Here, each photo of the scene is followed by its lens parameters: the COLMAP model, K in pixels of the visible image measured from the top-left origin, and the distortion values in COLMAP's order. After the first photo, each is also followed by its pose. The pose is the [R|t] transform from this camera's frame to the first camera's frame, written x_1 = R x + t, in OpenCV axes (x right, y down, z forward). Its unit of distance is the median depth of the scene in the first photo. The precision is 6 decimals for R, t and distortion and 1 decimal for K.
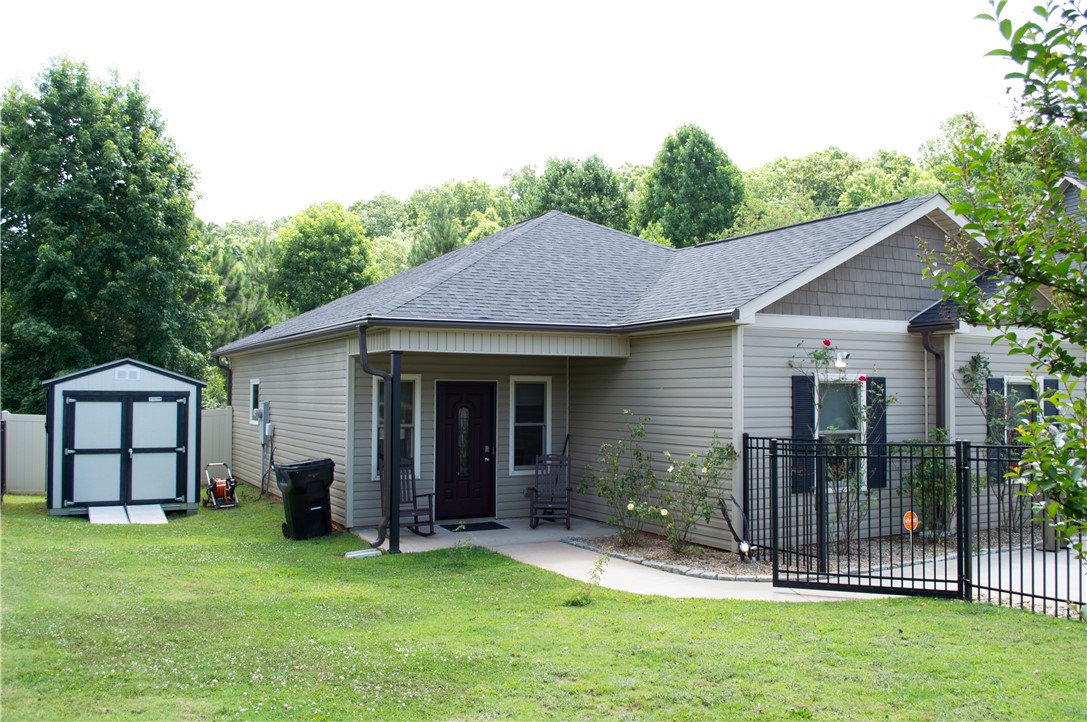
lens RADIAL K [[909.1, 0, 542.9], [0, 909.1, 362.8], [0, 0, 1]] dist [-0.069270, 0.001957]
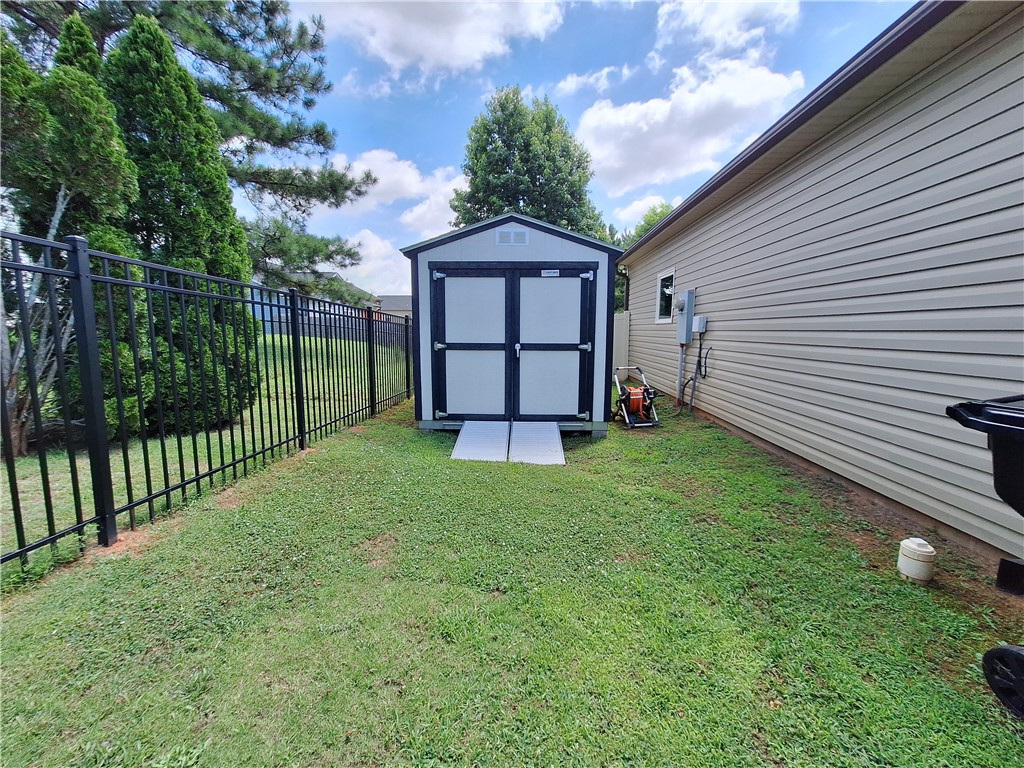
lens RADIAL K [[403.2, 0, 514.8], [0, 403.2, 381.2], [0, 0, 1]] dist [-0.002076, 0.001395]
pose [[0.856059, 0.062782, -0.513051, -0.291554], [0.019085, 0.988080, 0.152756, 0.075084], [0.516525, -0.140560, 0.844656, 0.713267]]
